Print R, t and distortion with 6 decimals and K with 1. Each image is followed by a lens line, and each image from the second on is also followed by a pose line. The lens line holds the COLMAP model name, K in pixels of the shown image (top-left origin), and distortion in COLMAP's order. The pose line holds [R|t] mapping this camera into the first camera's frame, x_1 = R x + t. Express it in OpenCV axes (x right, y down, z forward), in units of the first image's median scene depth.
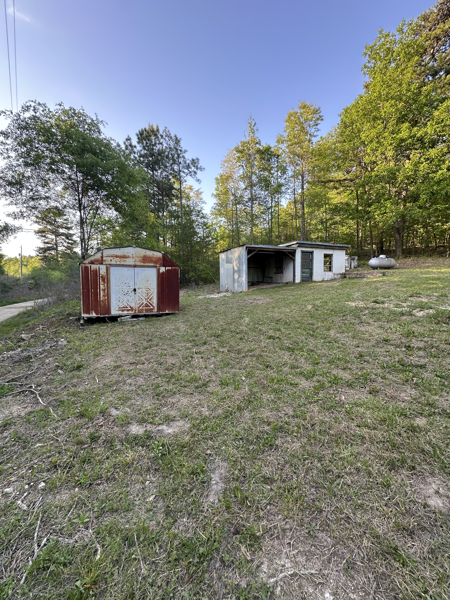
lens RADIAL K [[239.7, 0, 224.4], [0, 239.7, 299.5], [0, 0, 1]] dist [-0.004354, 0.001373]
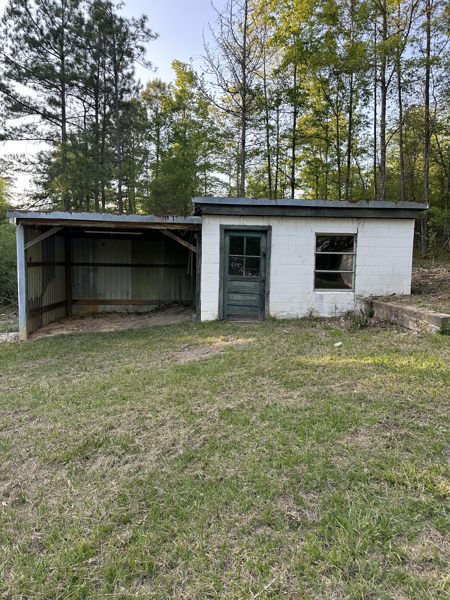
lens RADIAL K [[418.8, 0, 227.2], [0, 418.8, 298.3], [0, 0, 1]] dist [0.086058, -0.109429]
pose [[0.925398, 0.063095, -0.373708, 0.519706], [-0.059723, 0.998002, 0.020606, -0.109534], [0.374261, 0.003250, 0.927318, 0.430852]]
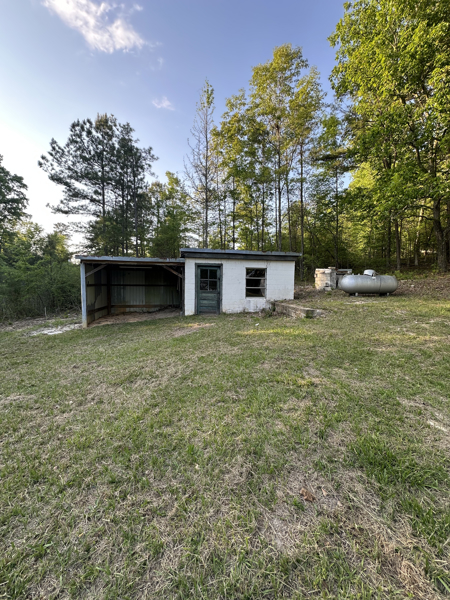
lens RADIAL K [[239.7, 0, 224.4], [0, 239.7, 299.5], [0, 0, 1]] dist [-0.004354, 0.001373]
pose [[0.961612, 0.043653, -0.270919, 0.529228], [-0.046392, 0.998916, -0.003712, -0.106558], [0.270463, 0.016138, 0.962595, 0.398734]]
